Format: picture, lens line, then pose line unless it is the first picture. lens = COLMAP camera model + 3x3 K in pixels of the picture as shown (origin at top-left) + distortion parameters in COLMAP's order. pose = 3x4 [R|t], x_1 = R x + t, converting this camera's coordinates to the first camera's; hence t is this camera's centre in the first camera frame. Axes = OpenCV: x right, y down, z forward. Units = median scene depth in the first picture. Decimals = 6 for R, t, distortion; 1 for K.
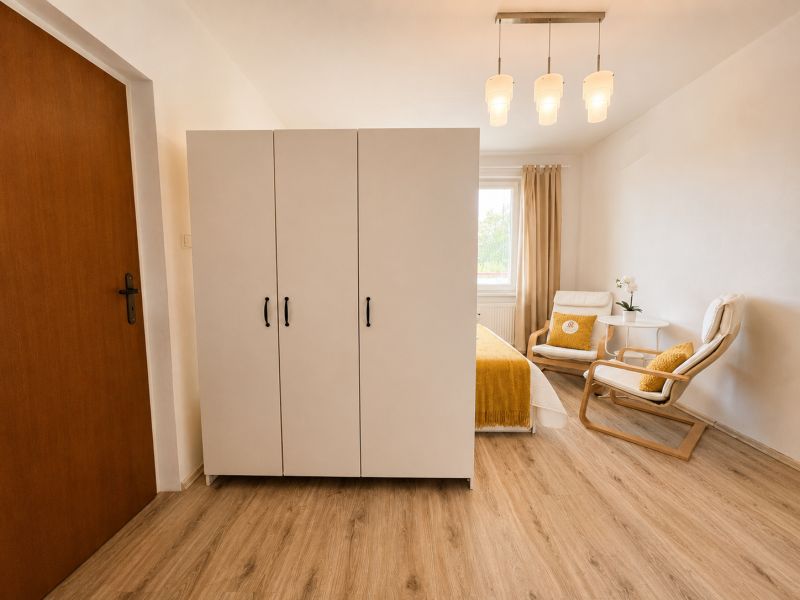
lens RADIAL K [[330.5, 0, 414.4], [0, 330.5, 300.9], [0, 0, 1]] dist [0.000852, 0.000136]
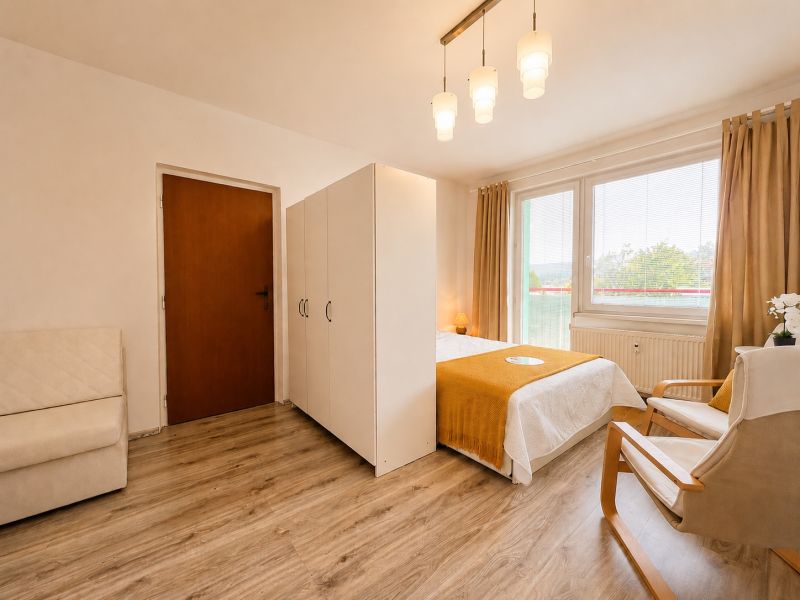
lens RADIAL K [[338.0, 0, 400.0], [0, 338.0, 300.0], [0, 0, 1]] dist [-0.000360, -0.000019]
pose [[0.613163, 0.036590, -0.789109, 0.665576], [-0.078915, 0.996767, -0.015100, -0.009365], [0.786005, 0.071531, 0.614068, 0.194241]]
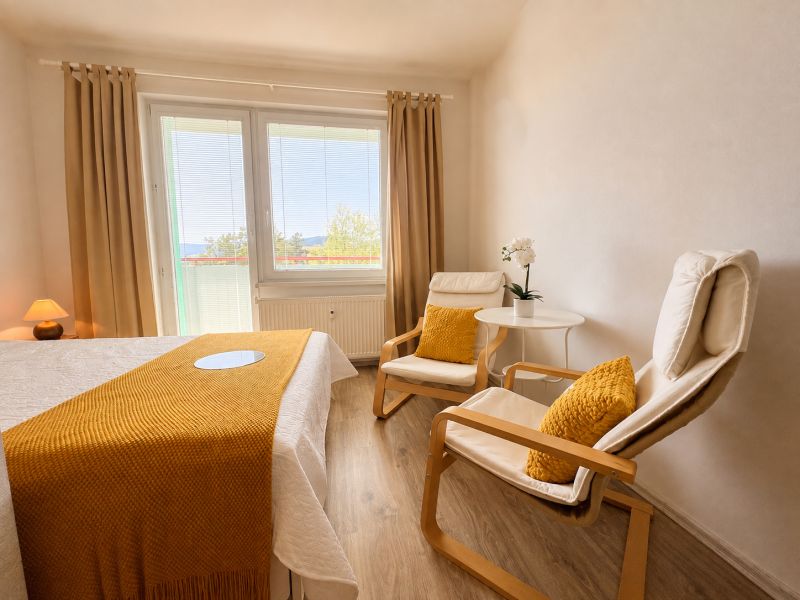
lens RADIAL K [[321.7, 0, 408.8], [0, 321.7, 299.5], [0, 0, 1]] dist [-0.011345, -0.000077]
pose [[0.987673, -0.027766, 0.154051, 0.366623], [0.026615, 0.999600, 0.009532, 0.020644], [-0.154255, -0.005314, 0.988017, 0.475293]]
